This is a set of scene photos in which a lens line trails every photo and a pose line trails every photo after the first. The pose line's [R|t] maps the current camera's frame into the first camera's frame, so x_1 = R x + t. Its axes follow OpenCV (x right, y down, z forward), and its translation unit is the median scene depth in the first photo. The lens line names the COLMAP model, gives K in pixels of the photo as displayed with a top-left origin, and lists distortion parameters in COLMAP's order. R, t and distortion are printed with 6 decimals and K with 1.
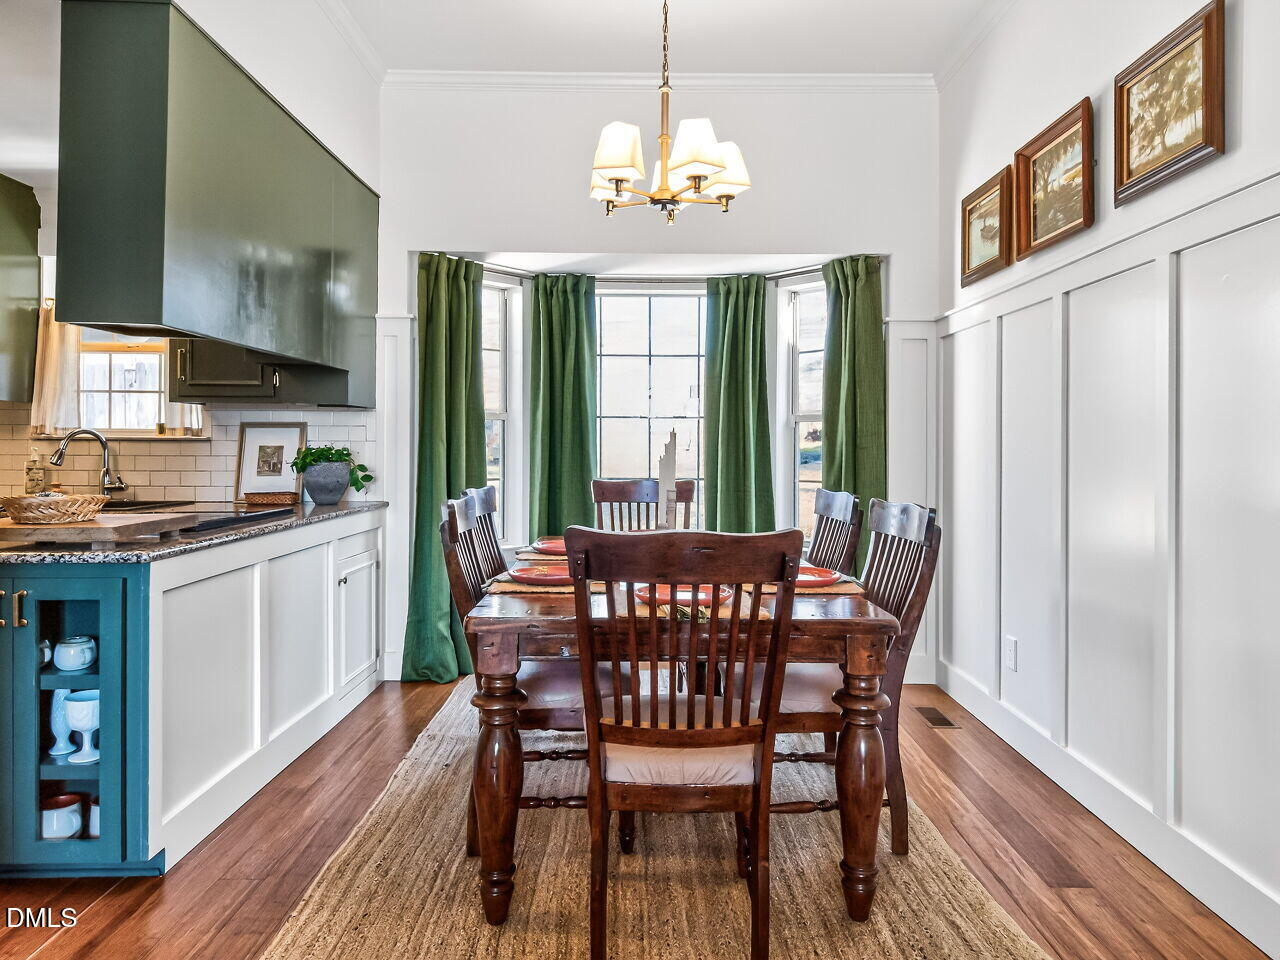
lens RADIAL K [[761.8, 0, 640.0], [0, 761.8, 480.0], [0, 0, 1]] dist [0.001070, 0.000594]
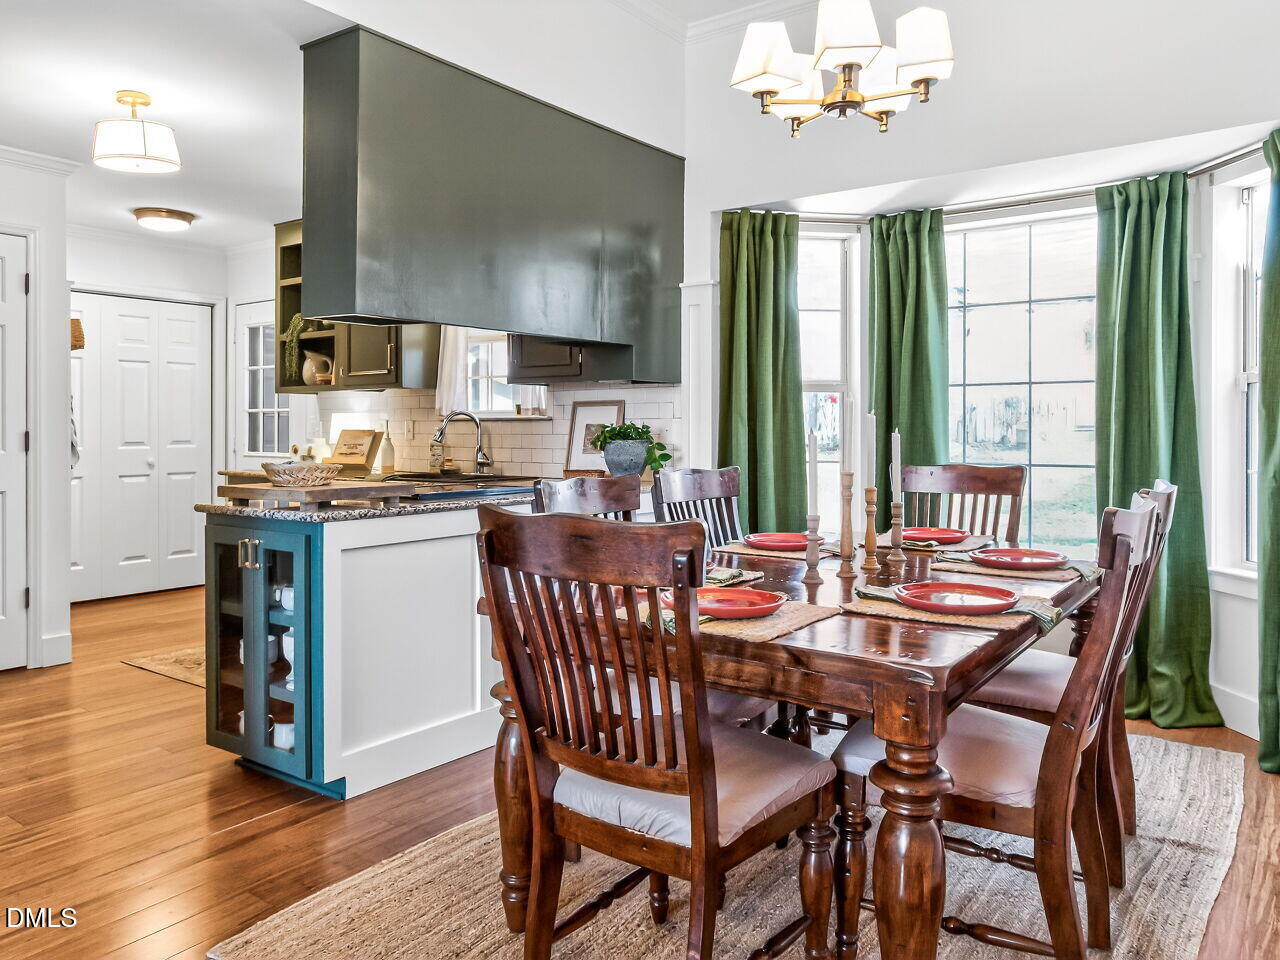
lens RADIAL K [[860.9, 0, 639.8], [0, 860.9, 460.9], [0, 0, 1]] dist [-0.011294, -0.000036]
pose [[0.825755, 0.015335, -0.563820, 0.214469], [-0.018407, 0.999831, 0.000235, 0.002700], [0.563728, 0.010184, 0.825898, 0.090570]]
